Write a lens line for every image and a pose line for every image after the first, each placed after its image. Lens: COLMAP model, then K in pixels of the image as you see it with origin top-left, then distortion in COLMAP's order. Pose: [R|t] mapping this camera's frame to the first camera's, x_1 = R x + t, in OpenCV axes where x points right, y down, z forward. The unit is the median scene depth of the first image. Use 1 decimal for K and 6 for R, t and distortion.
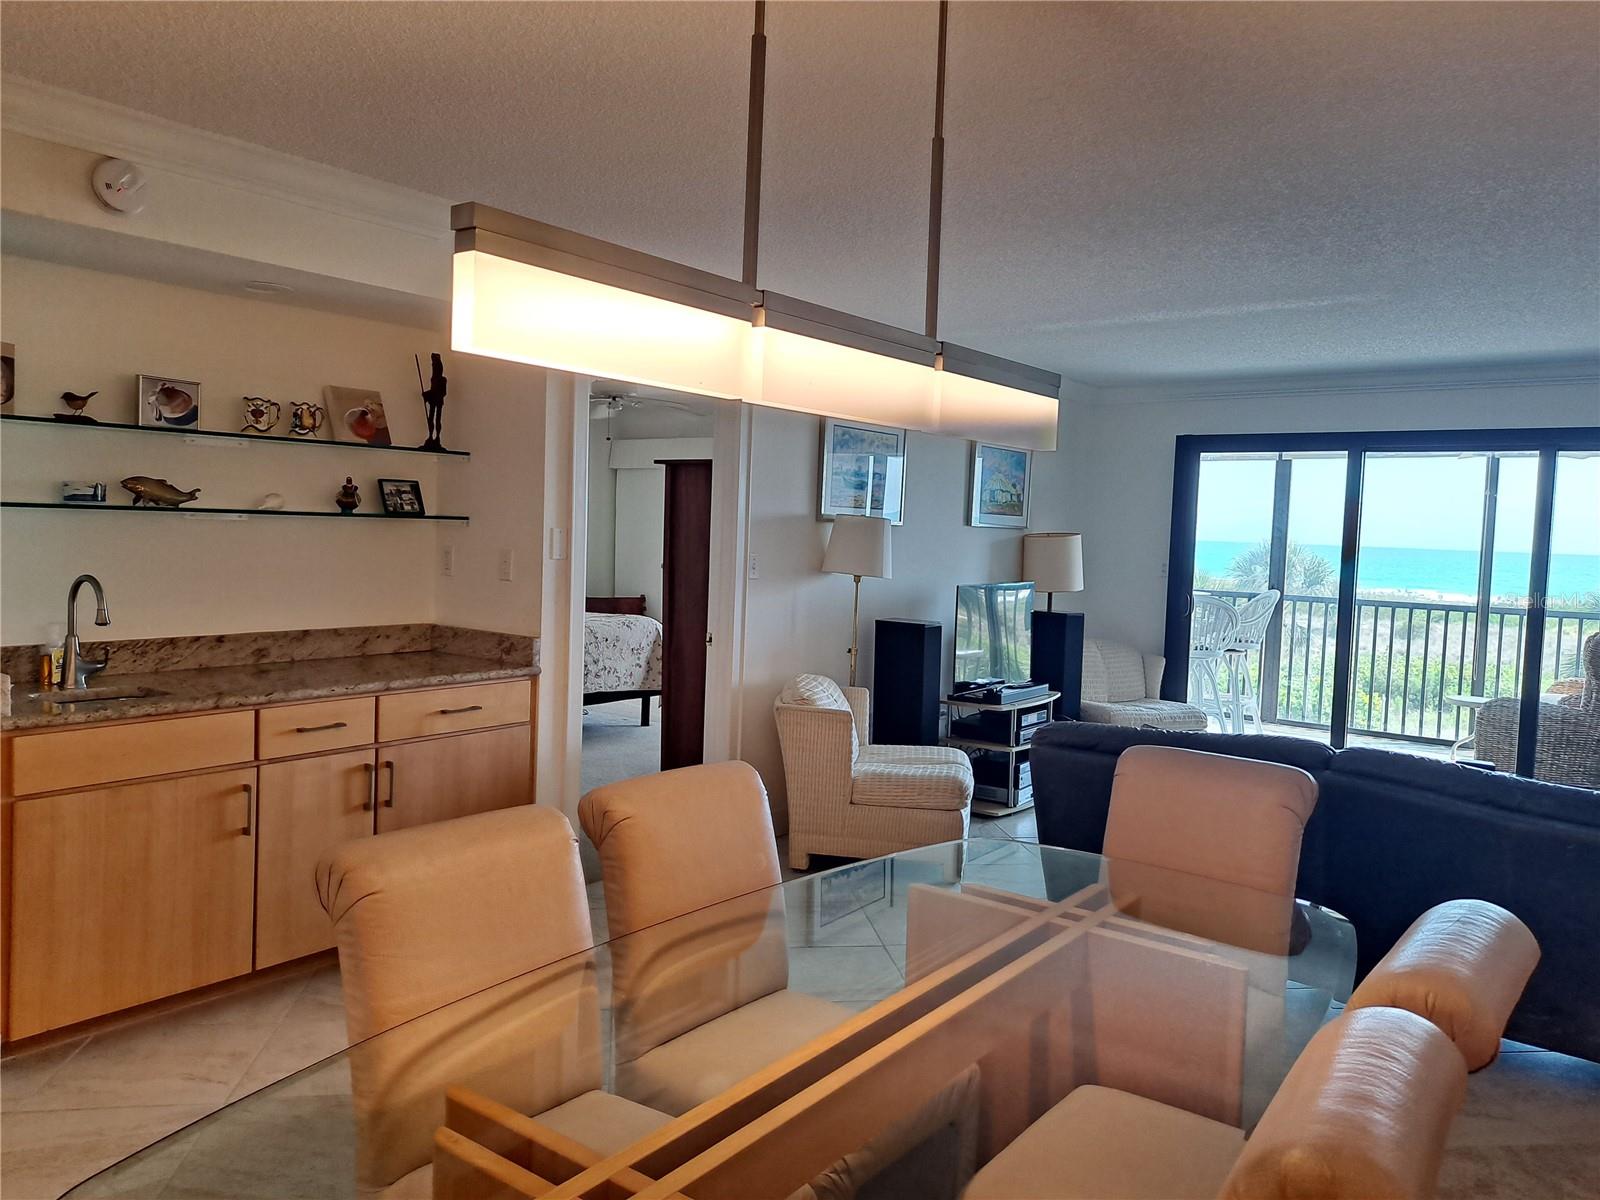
lens RADIAL K [[1167.8, 0, 800.0], [0, 1167.8, 600.0], [0, 0, 1]] dist [0.024996, -0.002421]
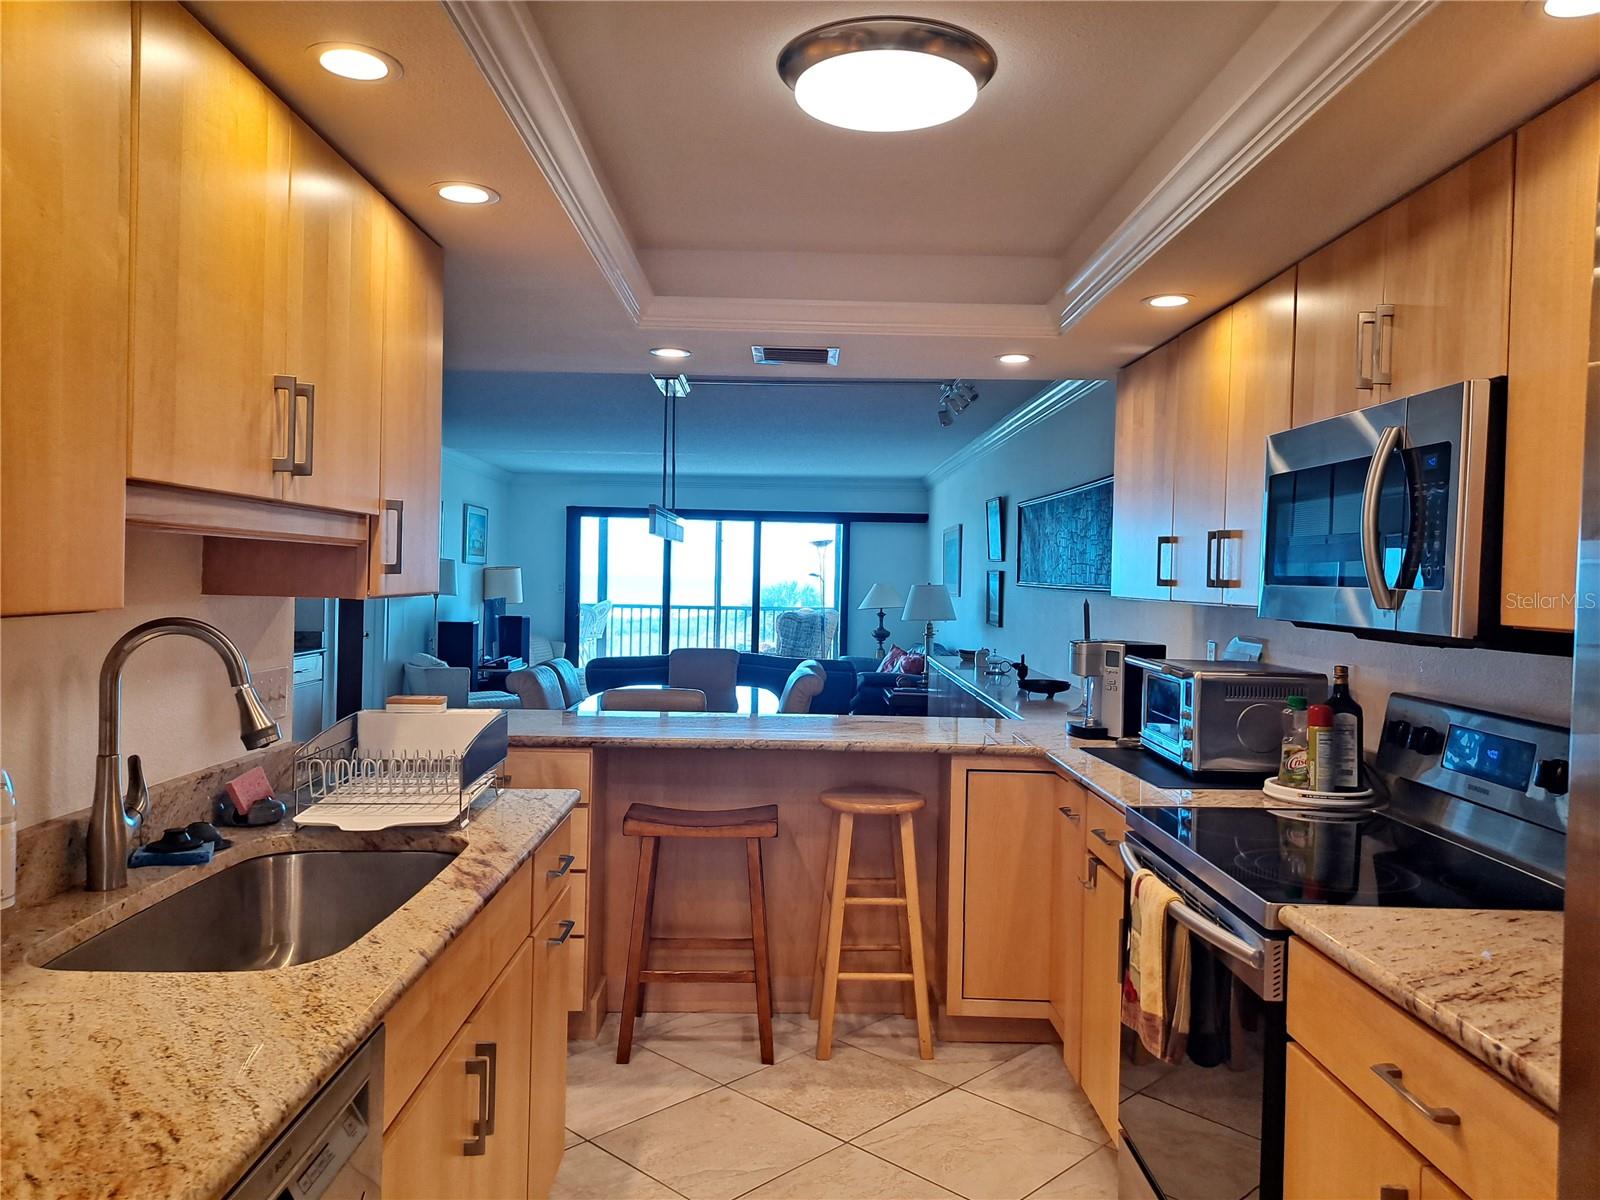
lens RADIAL K [[1167.8, 0, 800.0], [0, 1167.8, 600.0], [0, 0, 1]] dist [0.024996, -0.002421]
pose [[0.793448, -0.027383, 0.608021, -0.486134], [0.037636, 0.999283, -0.004109, 0.011982], [-0.607473, 0.026144, 0.793910, -0.578380]]
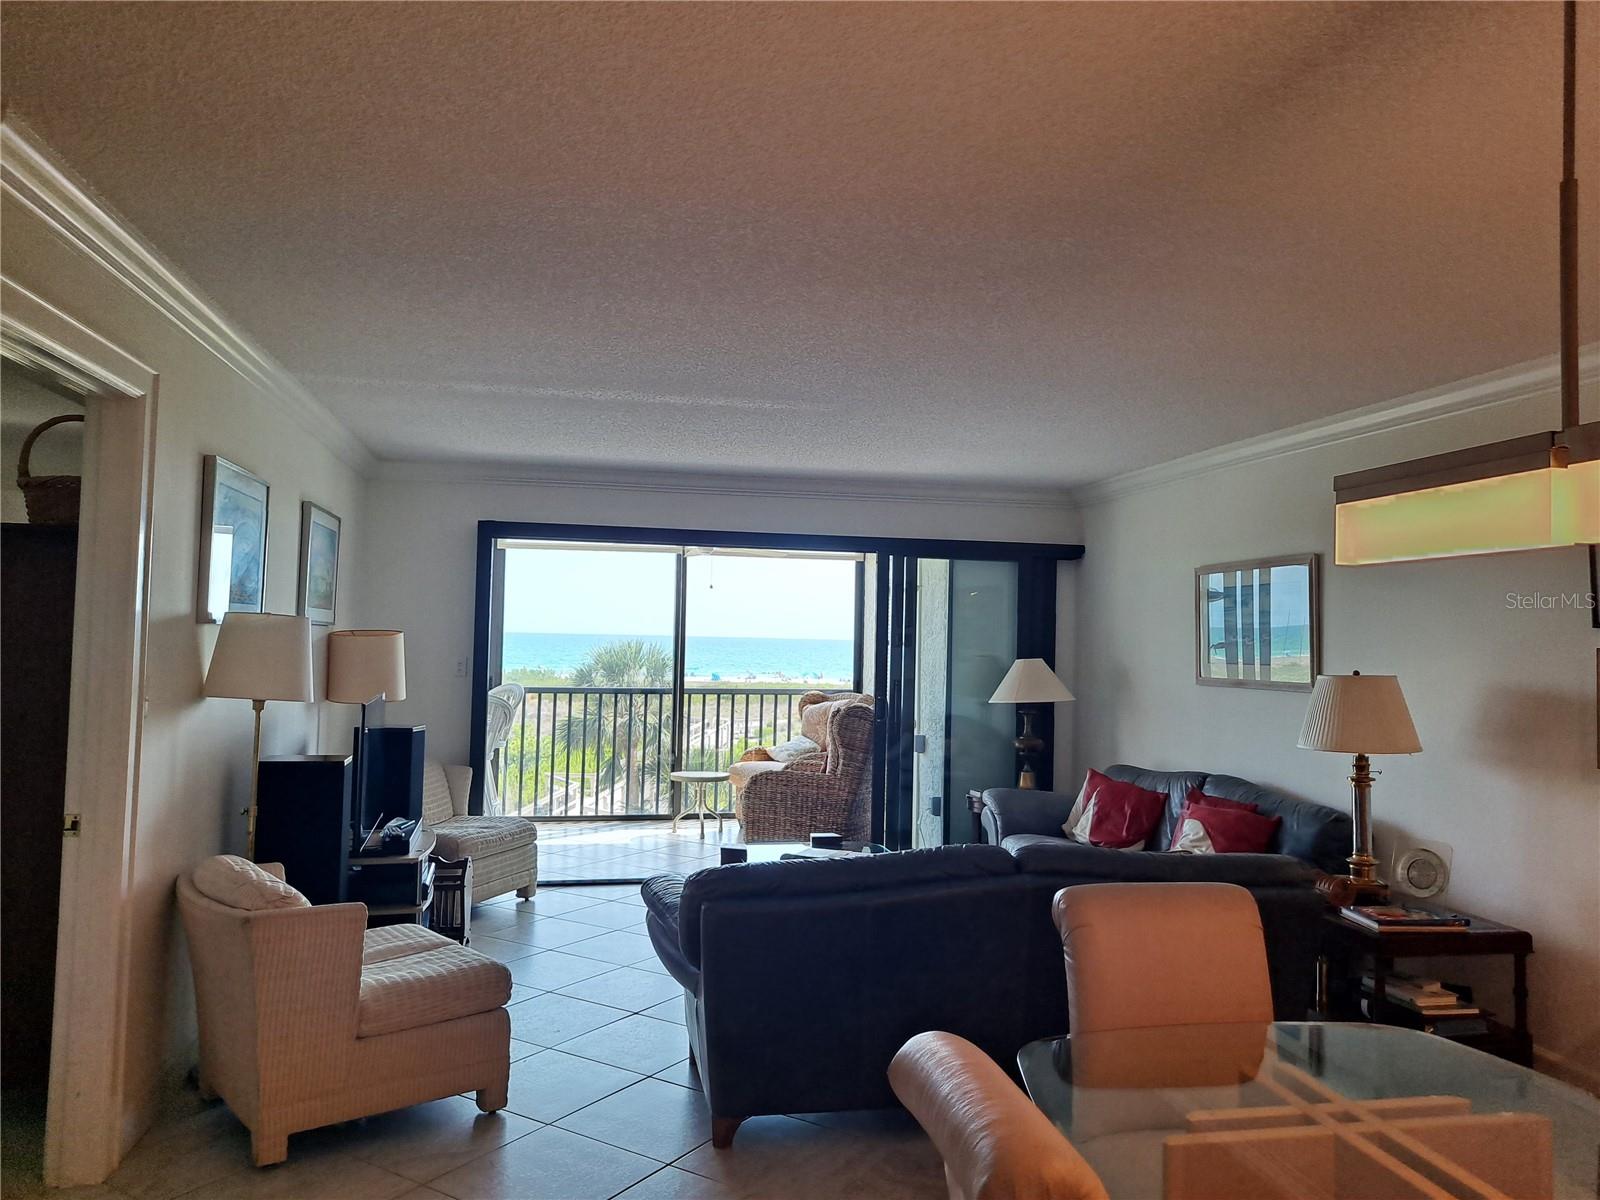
lens RADIAL K [[1176.2, 0, 798.0], [0, 1176.2, 570.7], [0, 0, 1]] dist [0.038853, -0.002590]
pose [[0.659644, 0.018928, 0.751340, -0.234161], [0.051941, 0.996145, -0.070696, -0.026834], [-0.749782, 0.085660, 0.656117, 0.244720]]
